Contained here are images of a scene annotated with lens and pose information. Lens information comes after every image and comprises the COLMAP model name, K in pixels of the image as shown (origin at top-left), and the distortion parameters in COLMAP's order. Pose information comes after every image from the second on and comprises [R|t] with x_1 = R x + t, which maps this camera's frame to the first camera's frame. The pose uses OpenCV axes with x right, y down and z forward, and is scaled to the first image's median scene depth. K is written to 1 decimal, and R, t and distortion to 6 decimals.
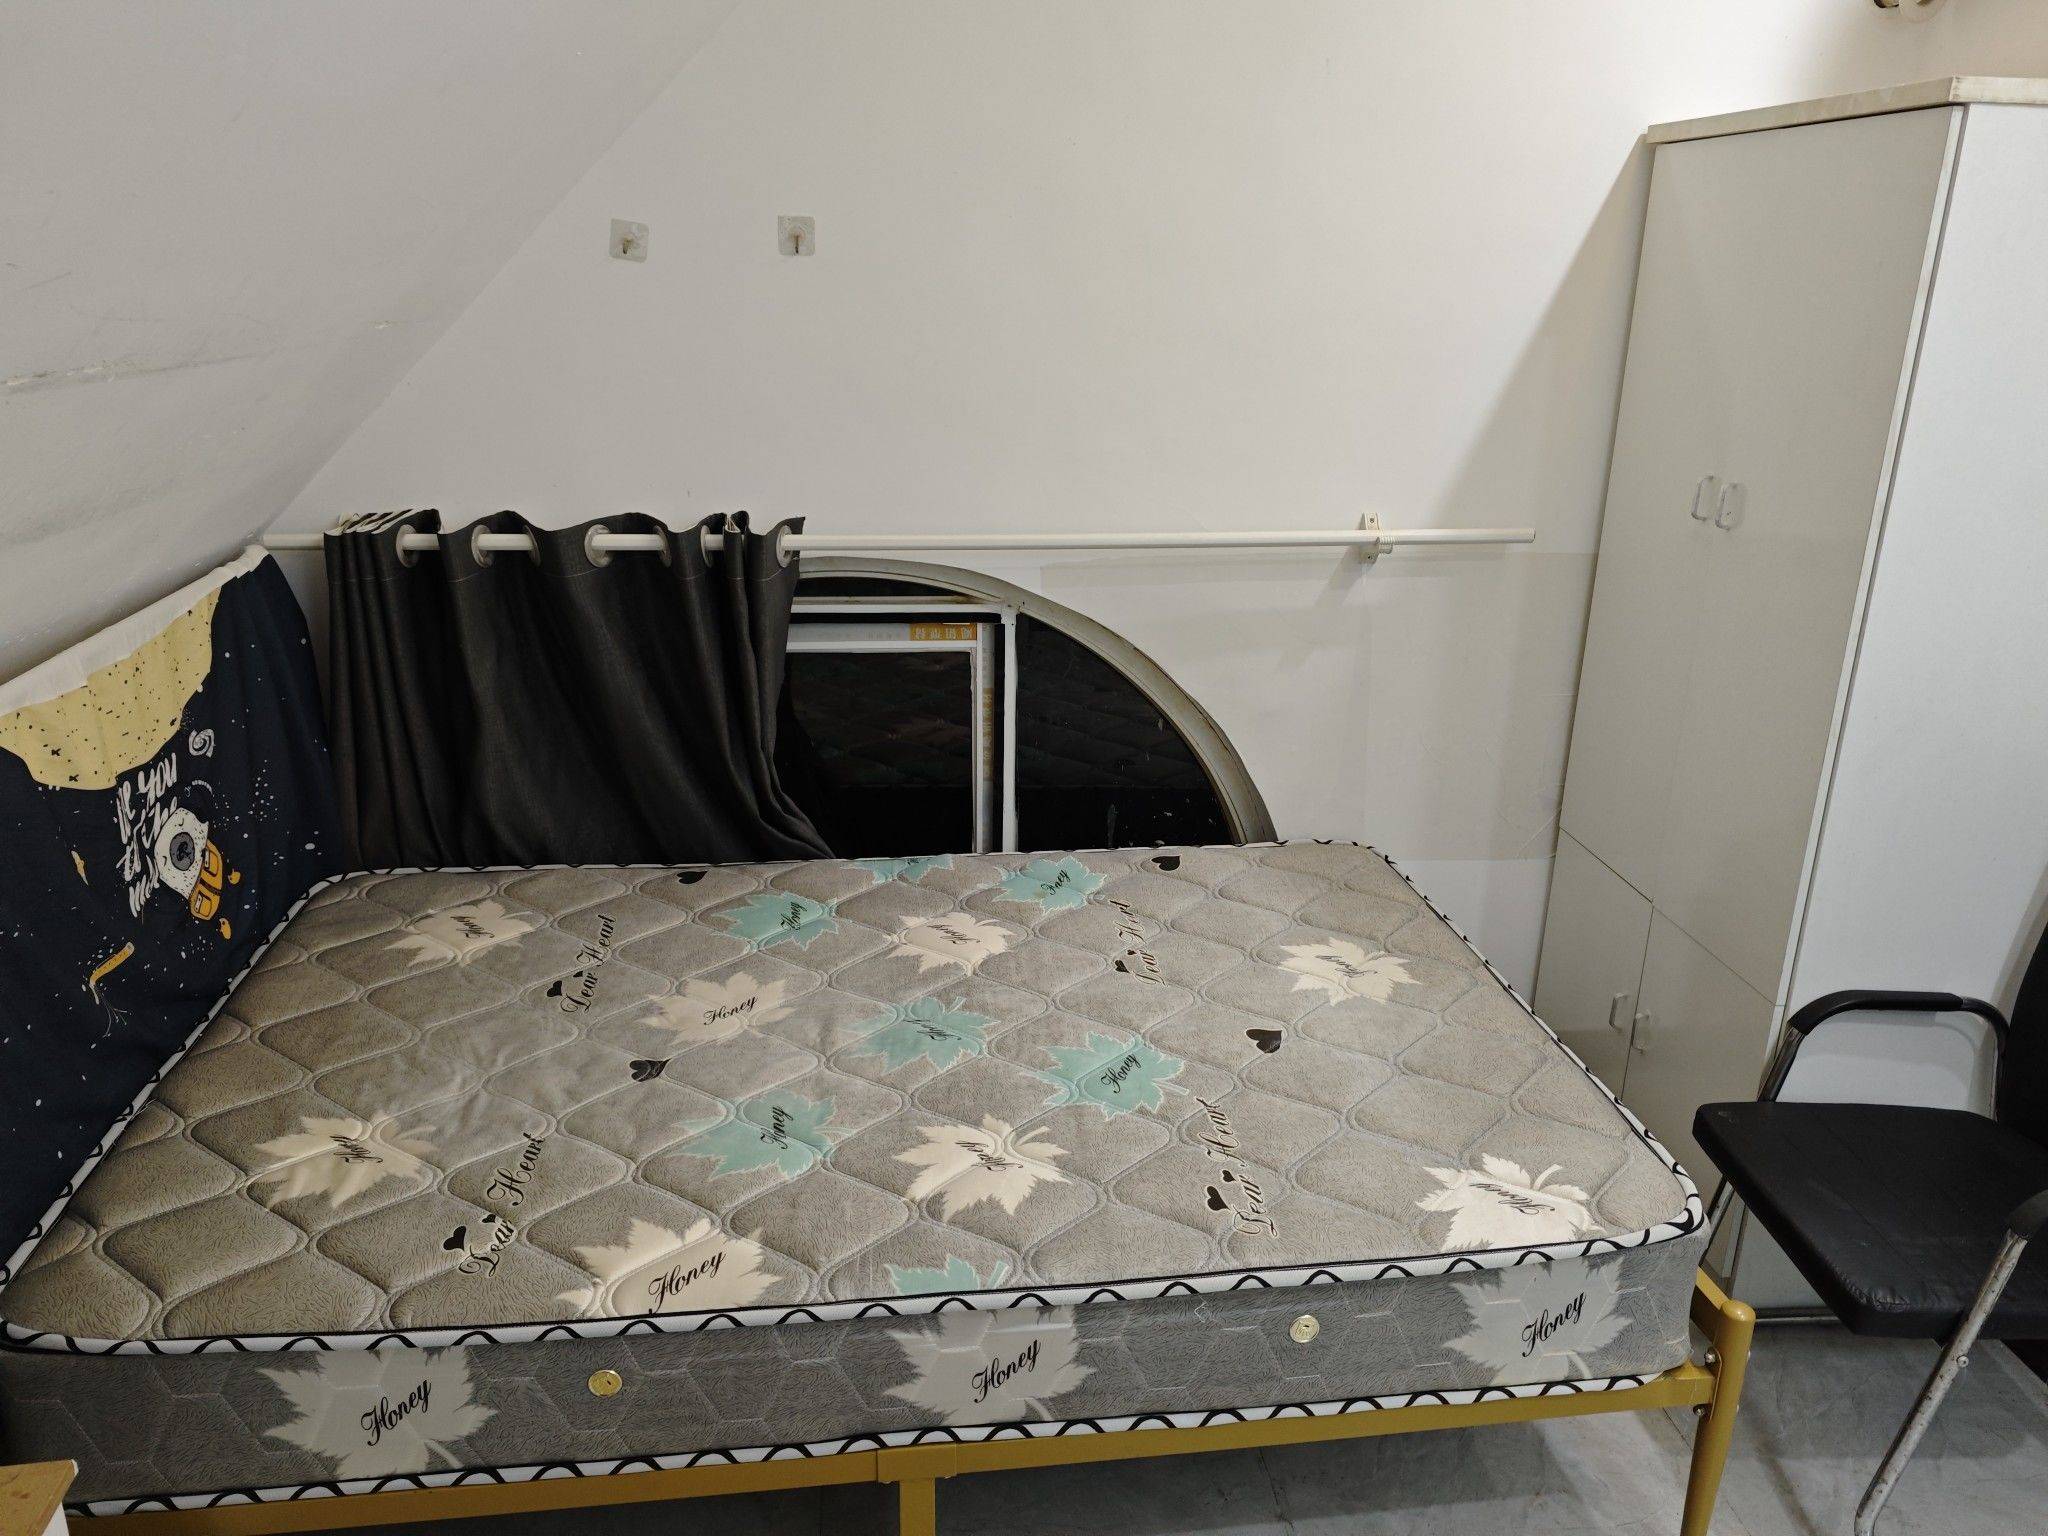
lens RADIAL K [[1471.1, 0, 1023.2], [0, 1471.1, 770.5], [0, 0, 1]] dist [0.034290, -0.049028]
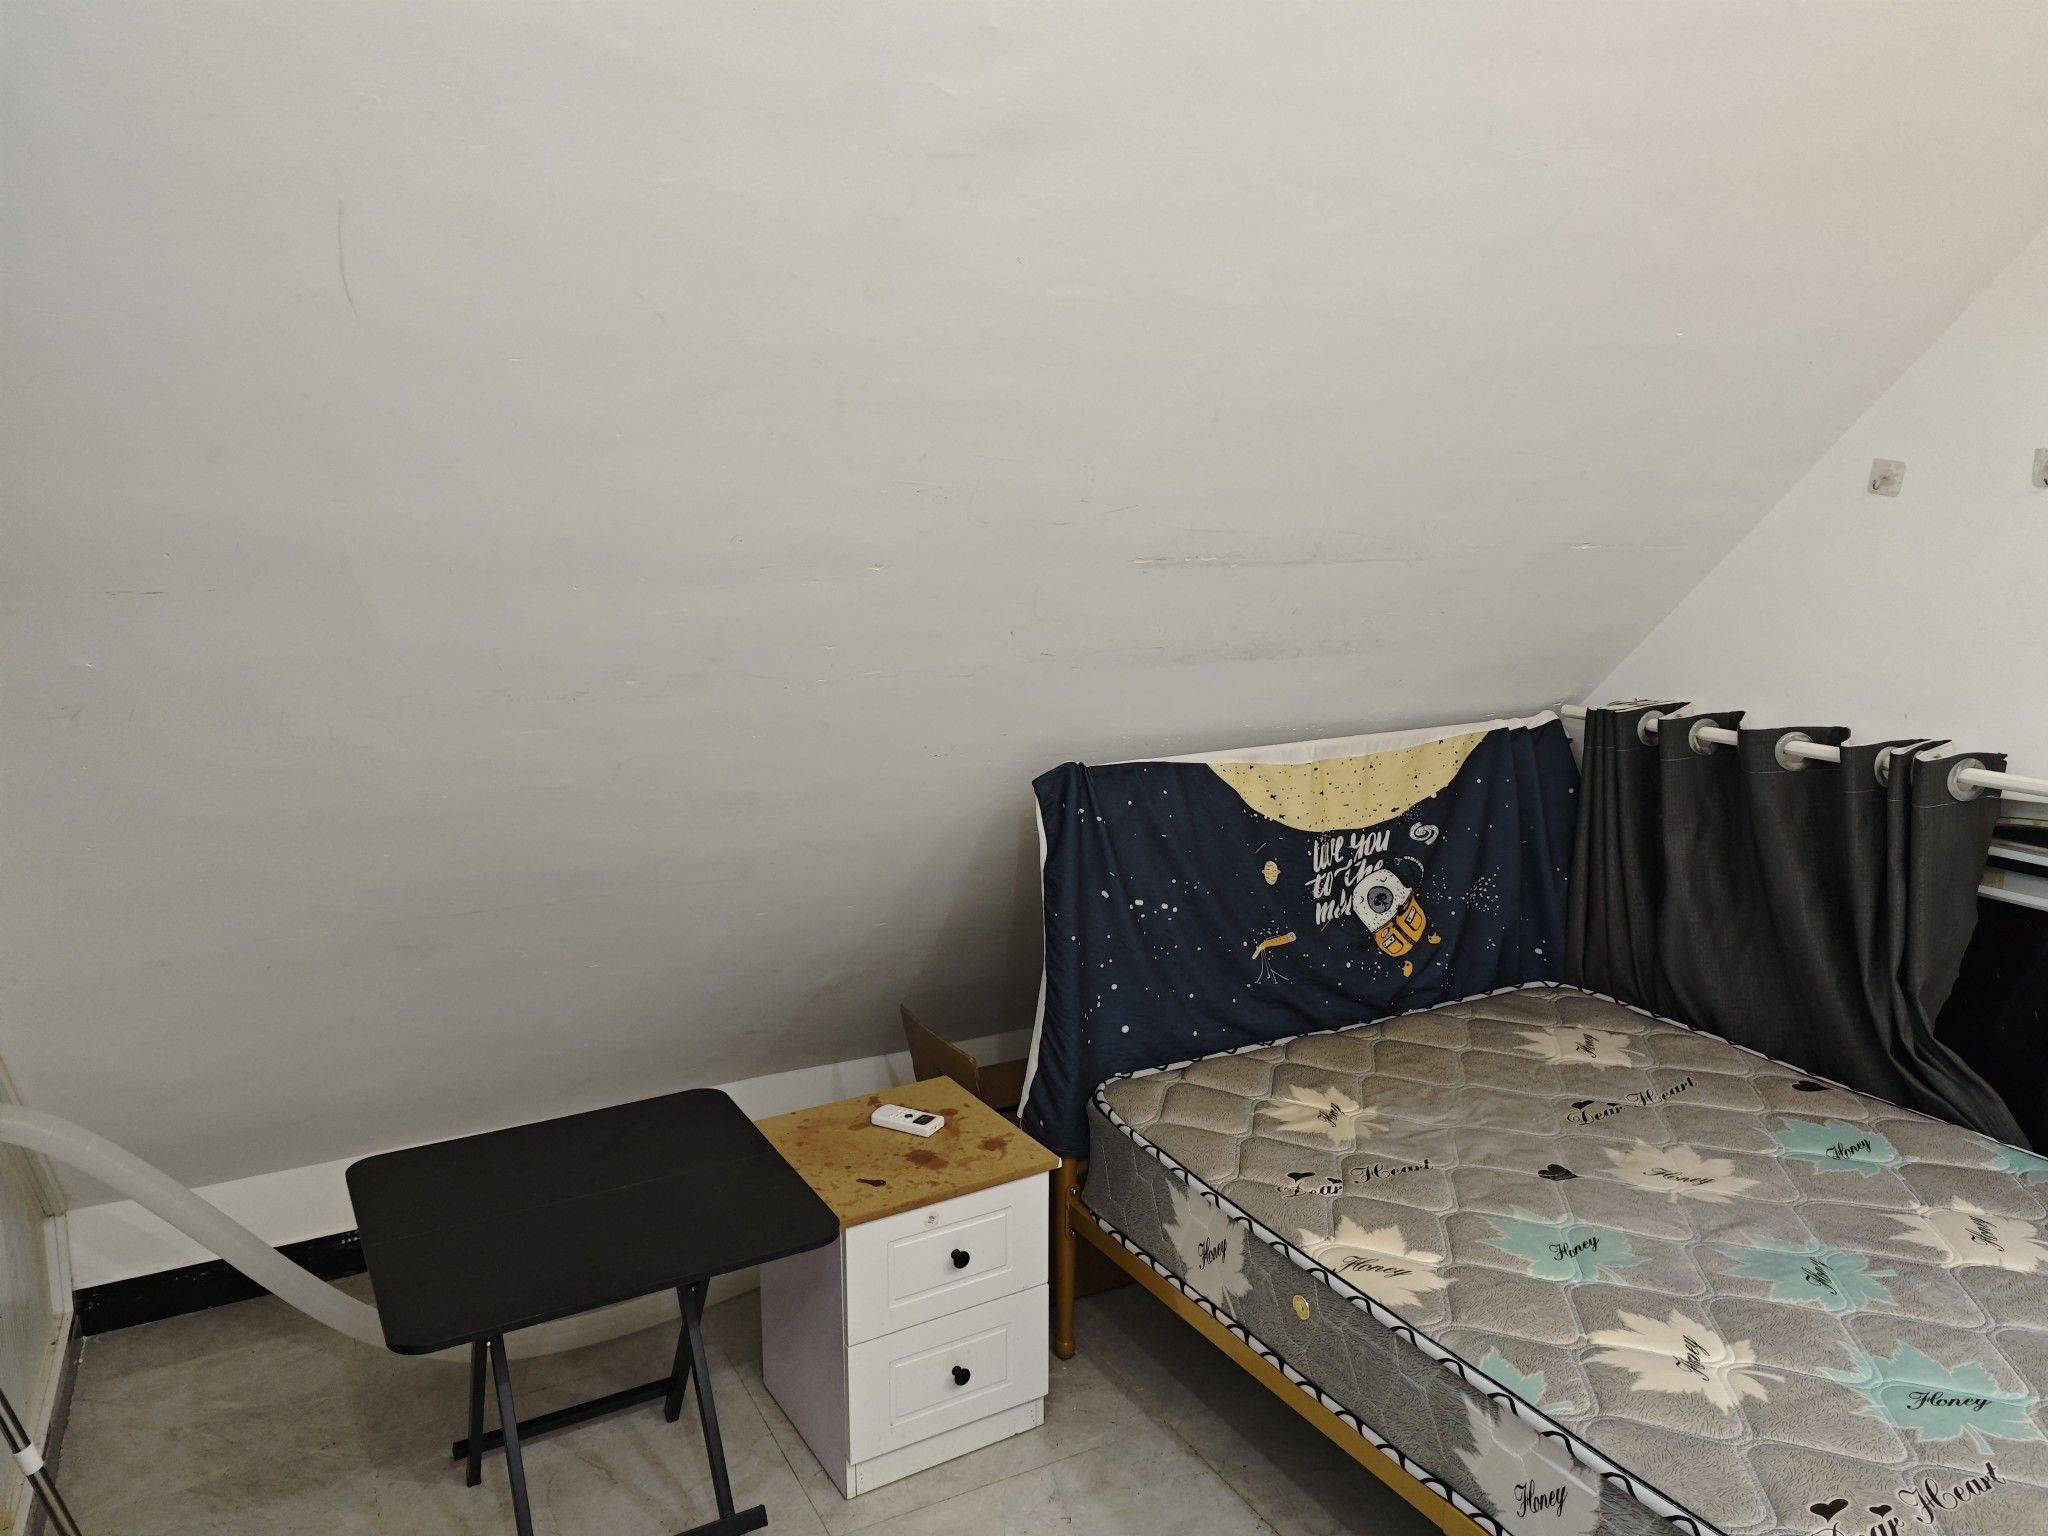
lens RADIAL K [[1483.3, 0, 1019.5], [0, 1483.3, 754.9], [0, 0, 1]] dist [0.029197, -0.034493]
pose [[0.374922, 0.145287, -0.915601, 0.563999], [-0.294523, 0.955143, 0.030960, -0.019563], [0.879027, 0.258058, 0.400895, 0.081190]]
